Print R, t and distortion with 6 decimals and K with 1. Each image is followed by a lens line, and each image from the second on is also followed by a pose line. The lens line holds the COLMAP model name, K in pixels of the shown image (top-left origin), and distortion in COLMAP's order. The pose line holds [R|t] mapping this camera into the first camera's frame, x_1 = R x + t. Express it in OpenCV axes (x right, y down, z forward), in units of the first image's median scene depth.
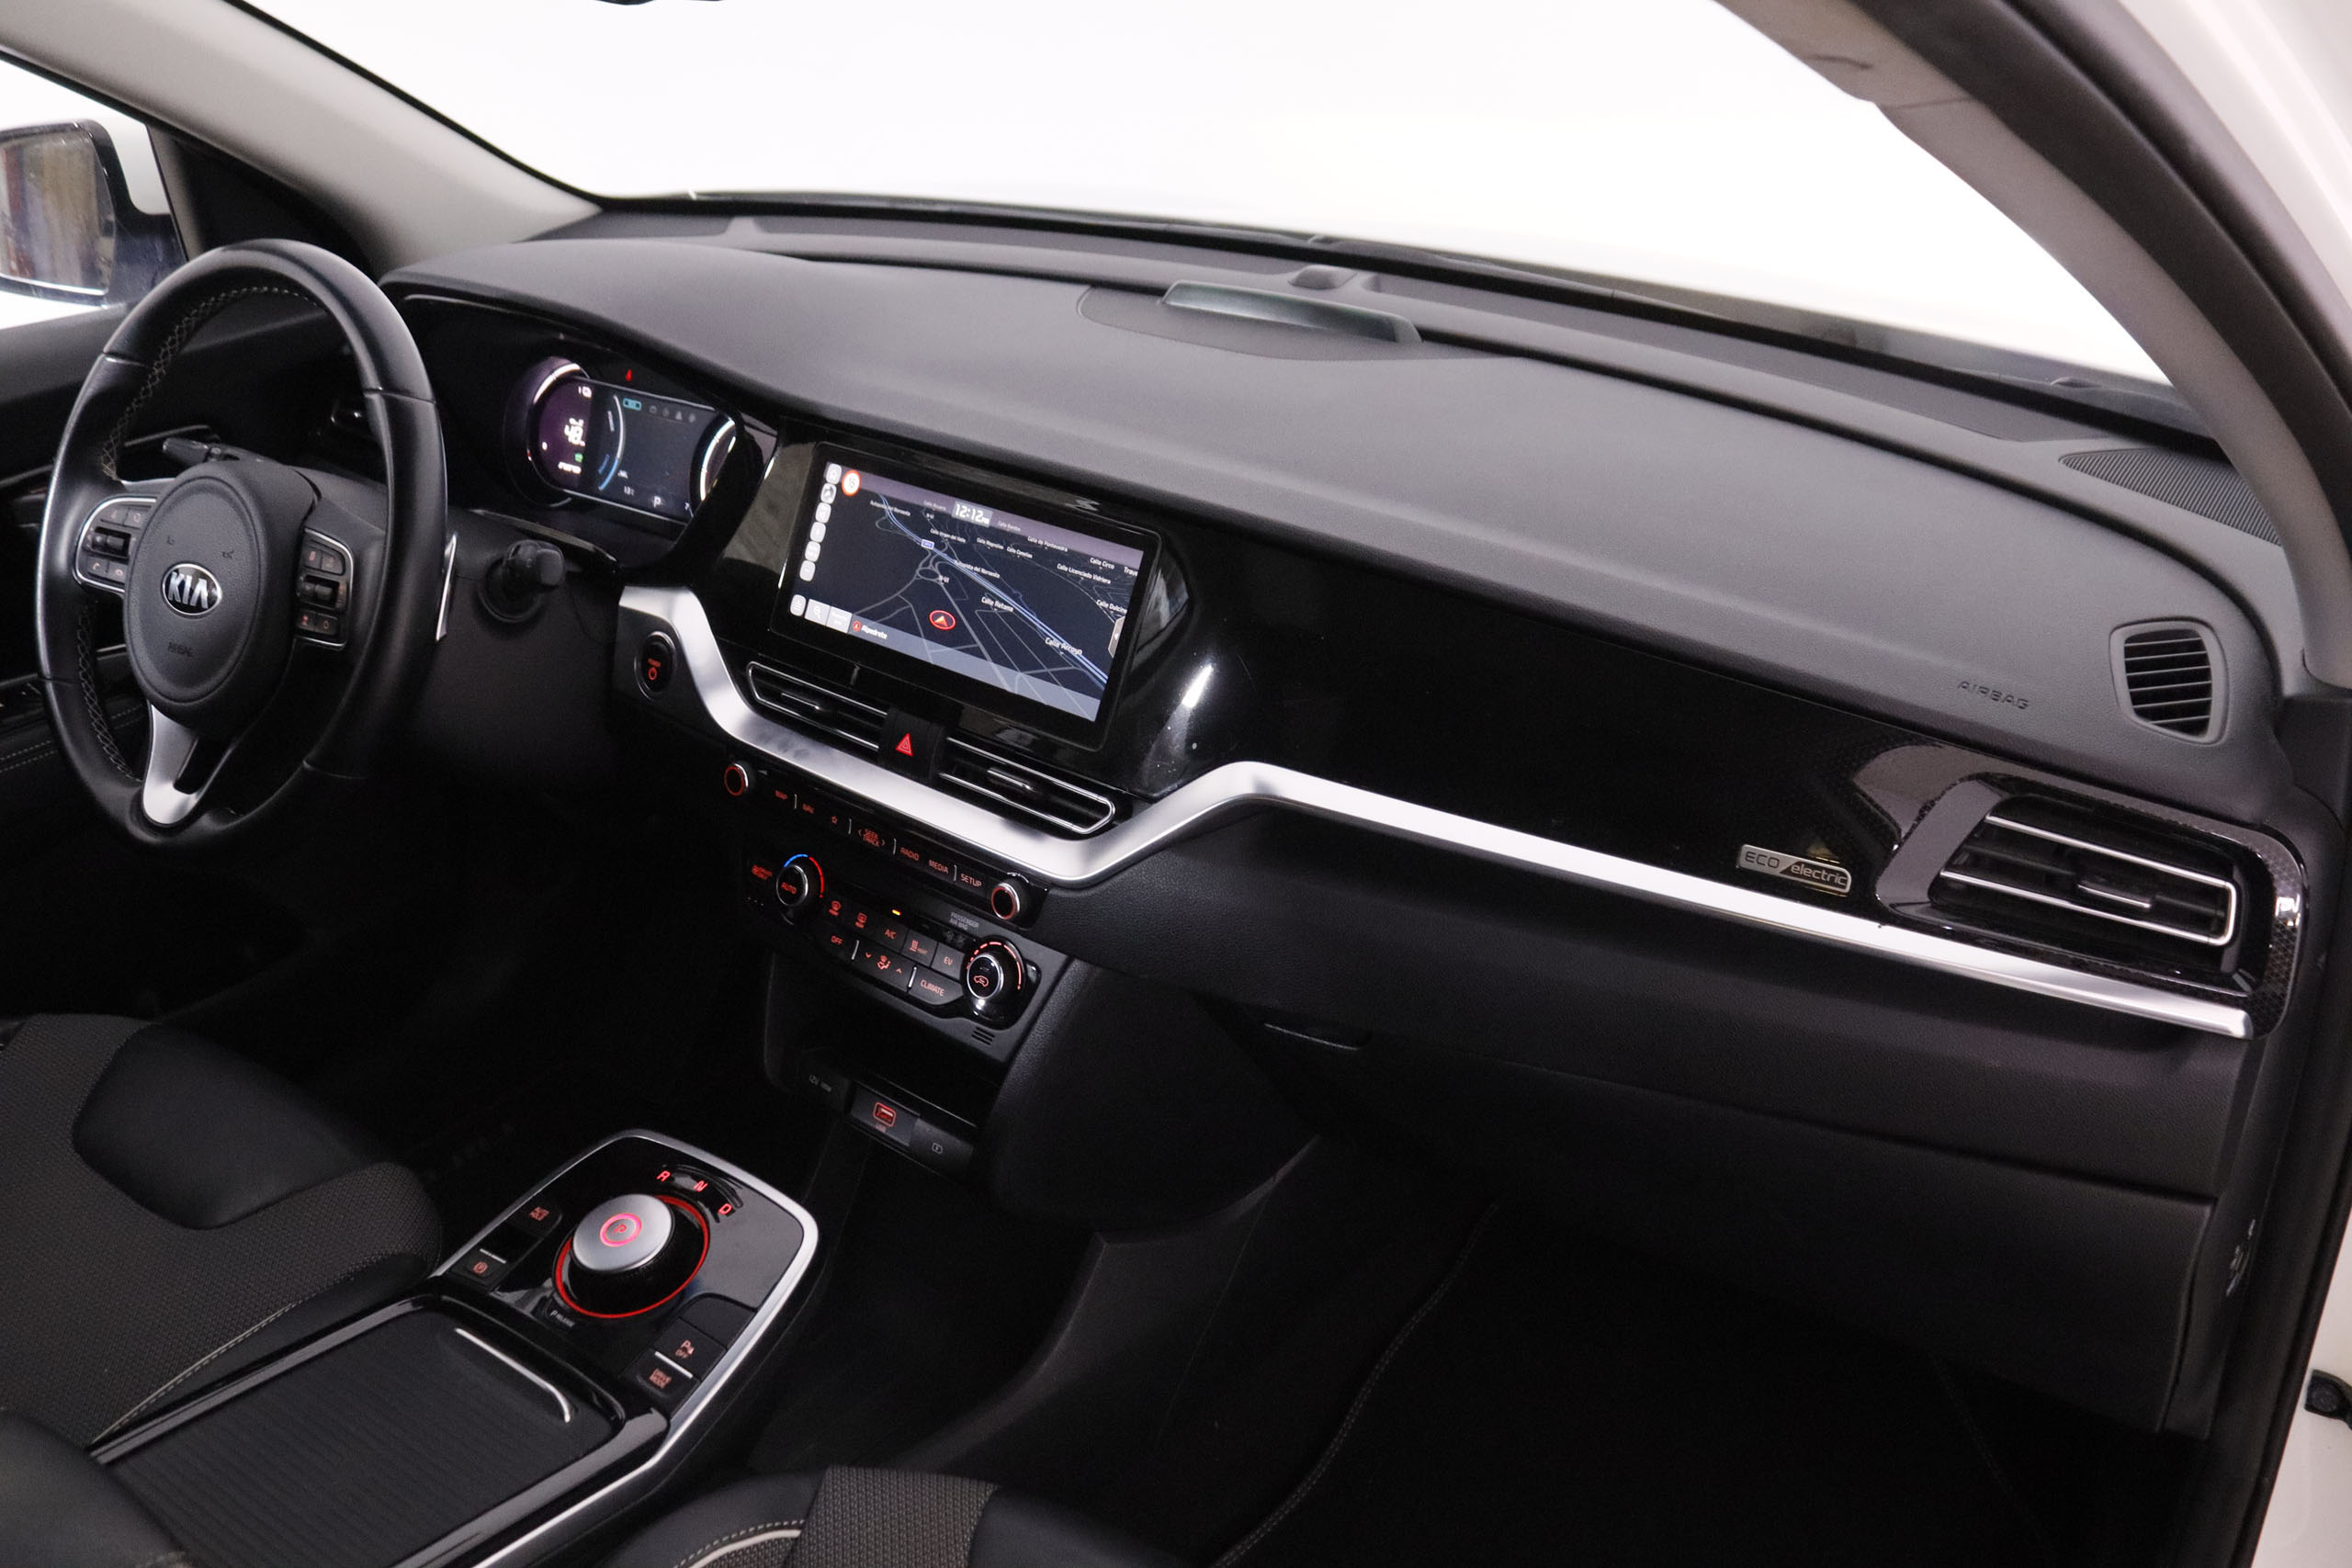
lens RADIAL K [[2023.5, 0, 1179.2], [0, 2023.5, 786.8], [0, 0, 1]] dist [-0.138833, 0.003300]
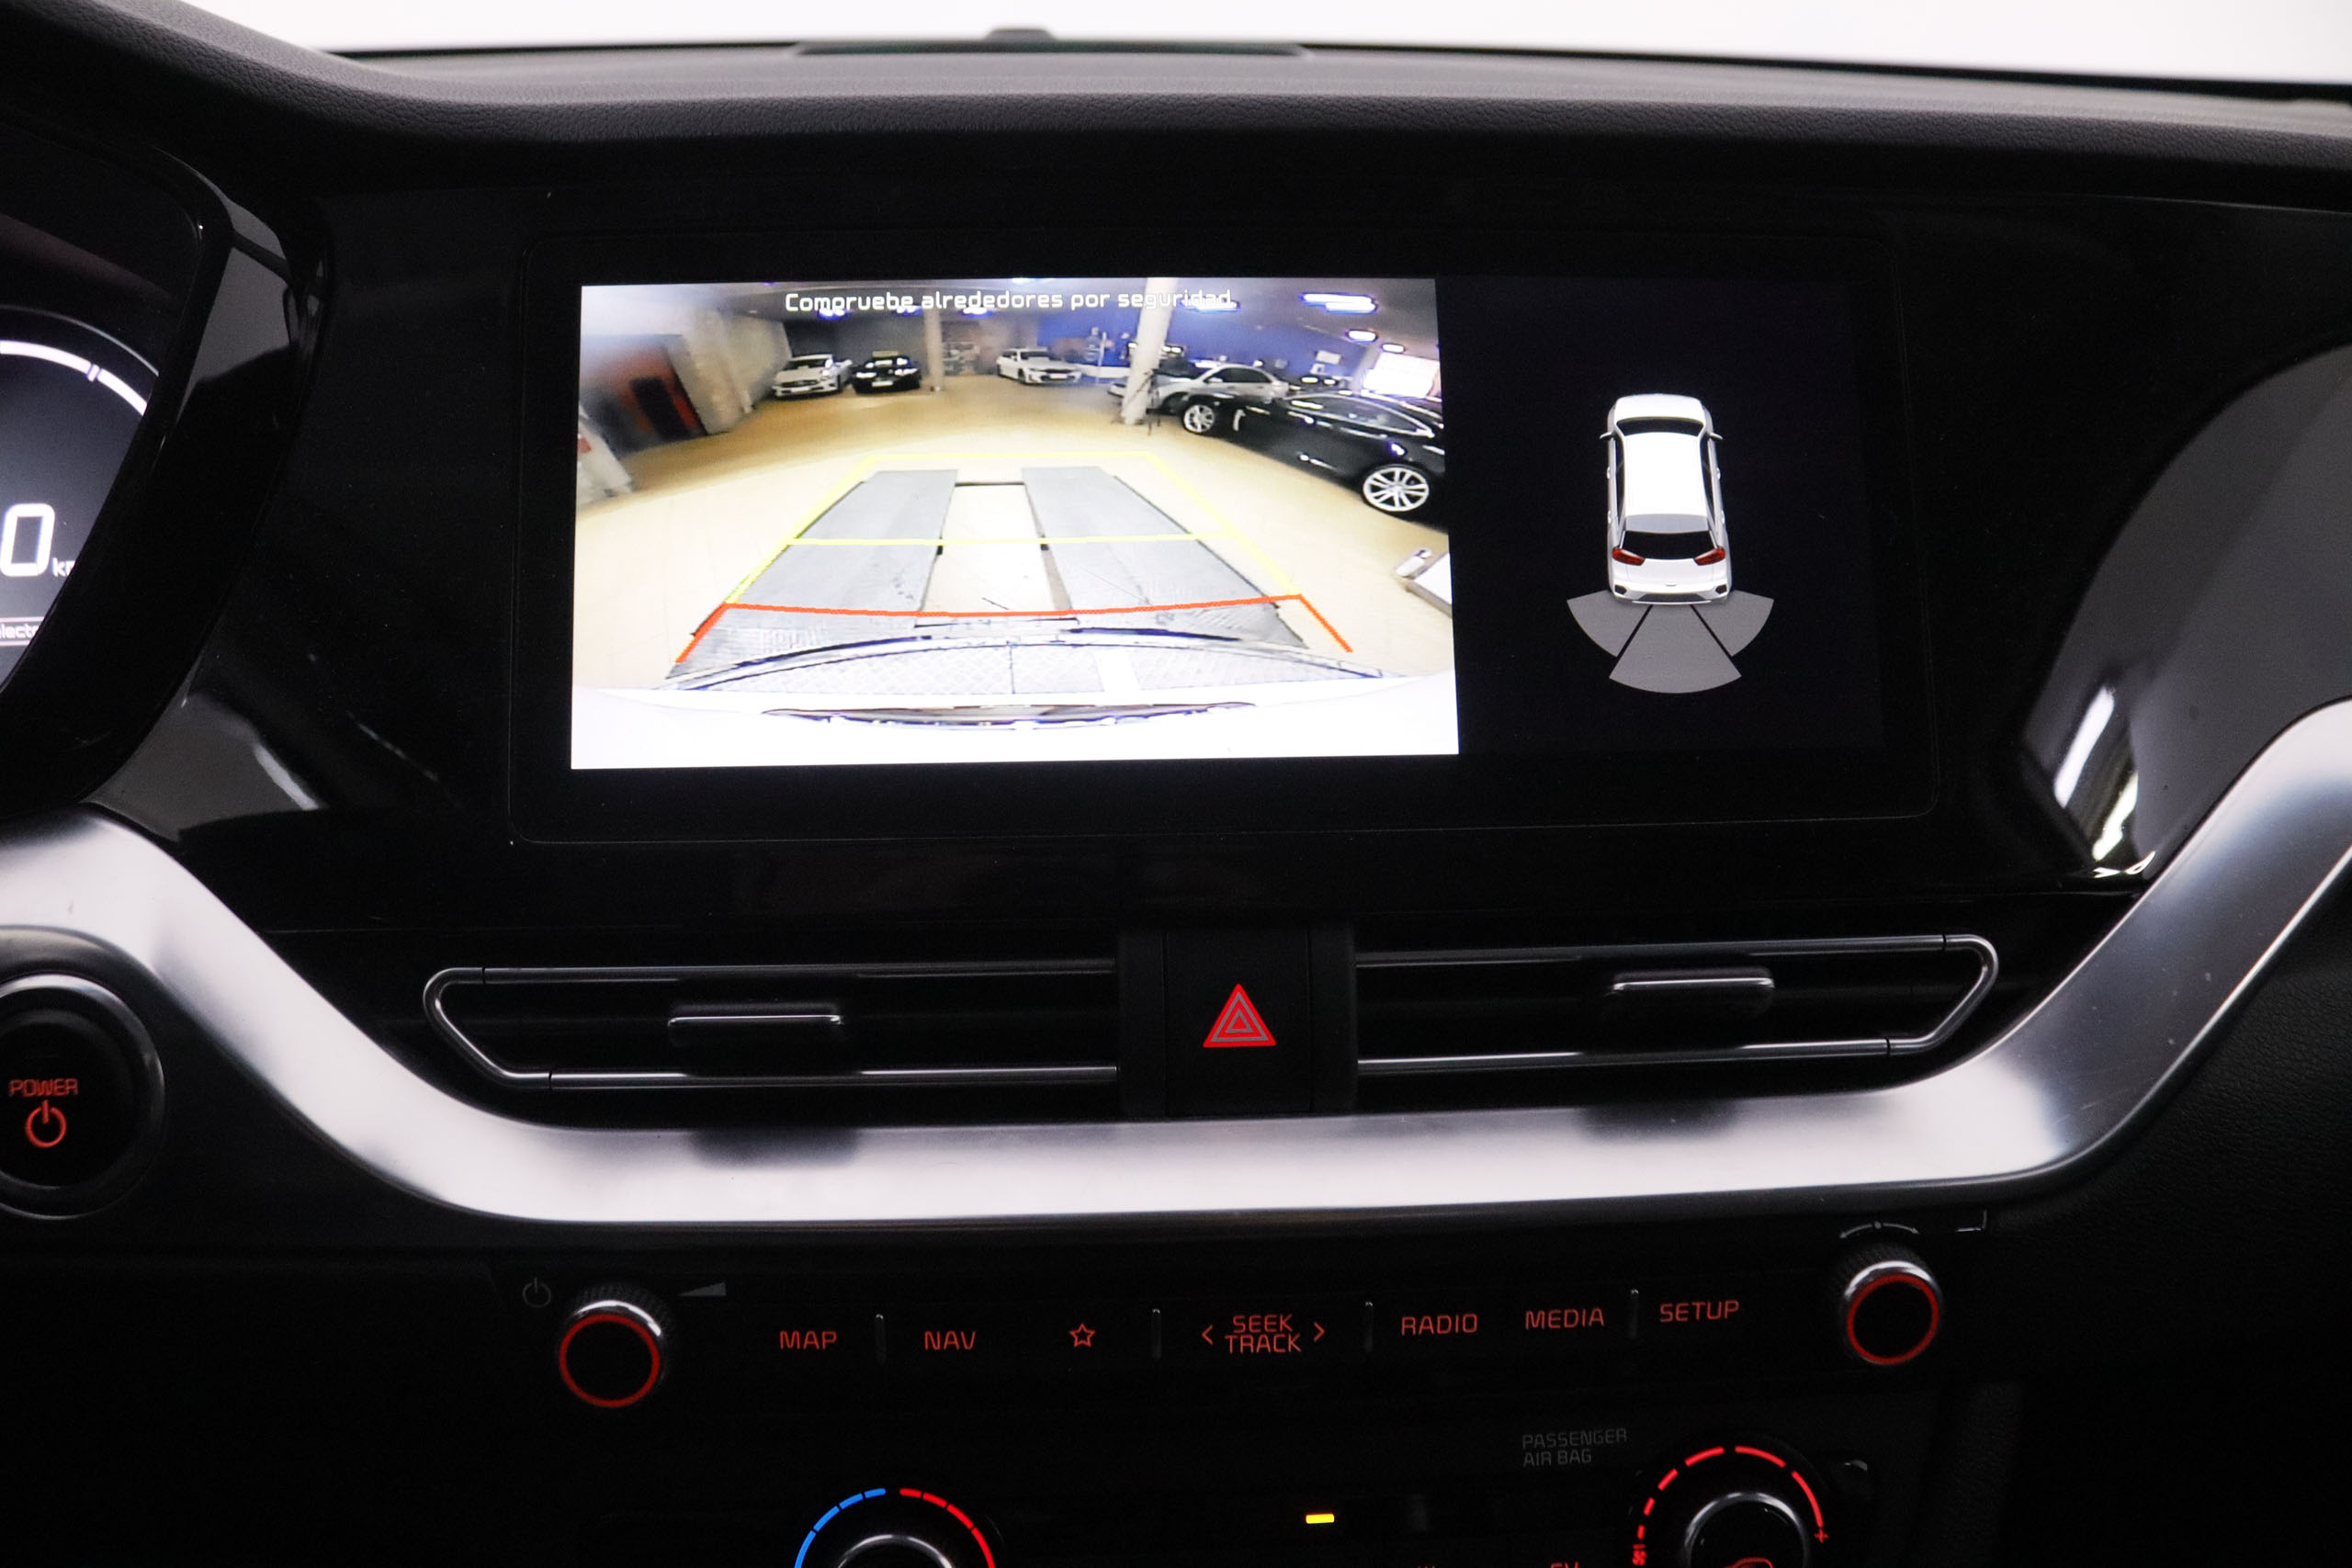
lens RADIAL K [[1892.0, 0, 1171.1], [0, 1892.0, 776.8], [0, 0, 1]] dist [-0.182512, 0.156546]
pose [[0.728598, -0.228022, 0.645872, -0.328635], [0.302649, 0.953089, -0.004930, -0.059726], [-0.614450, 0.199064, 0.763430, 0.769302]]
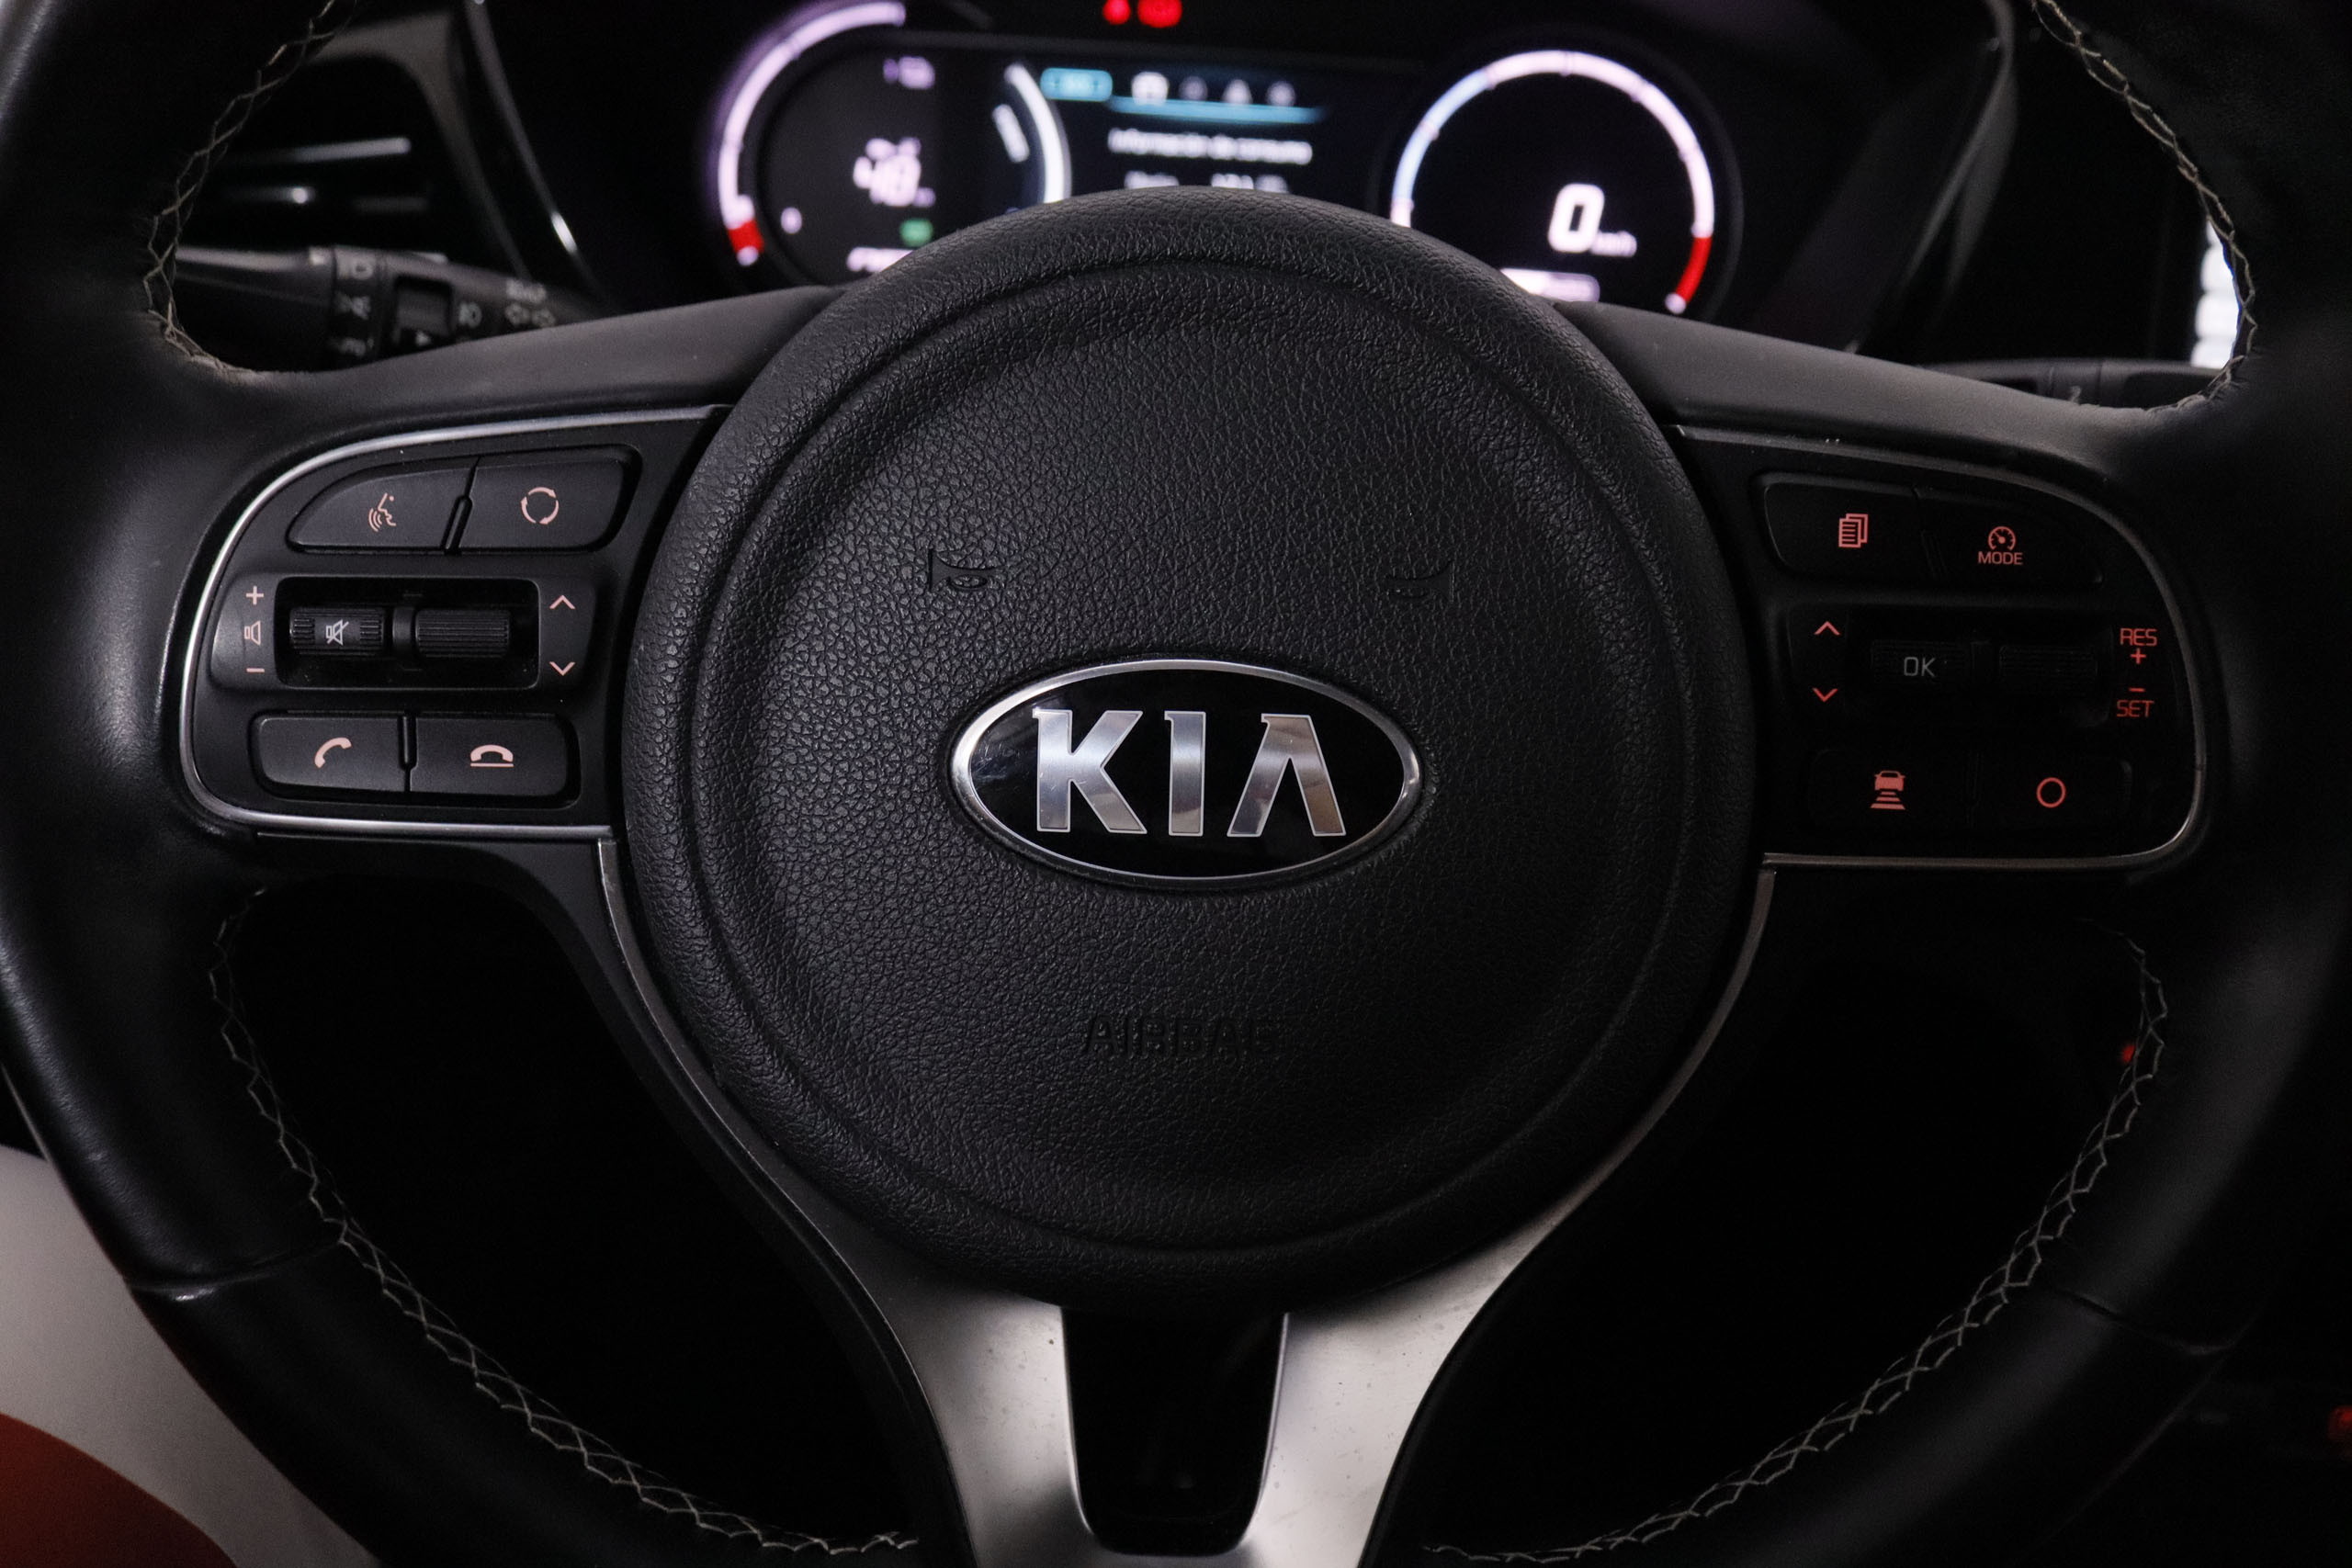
lens RADIAL K [[1892.0, 0, 1171.1], [0, 1892.0, 776.8], [0, 0, 1]] dist [-0.182512, 0.156546]
pose [[0.858449, -0.239244, 0.453682, -0.593915], [0.196180, 0.970444, 0.140544, -0.127801], [-0.473897, -0.031646, 0.880011, 0.810724]]
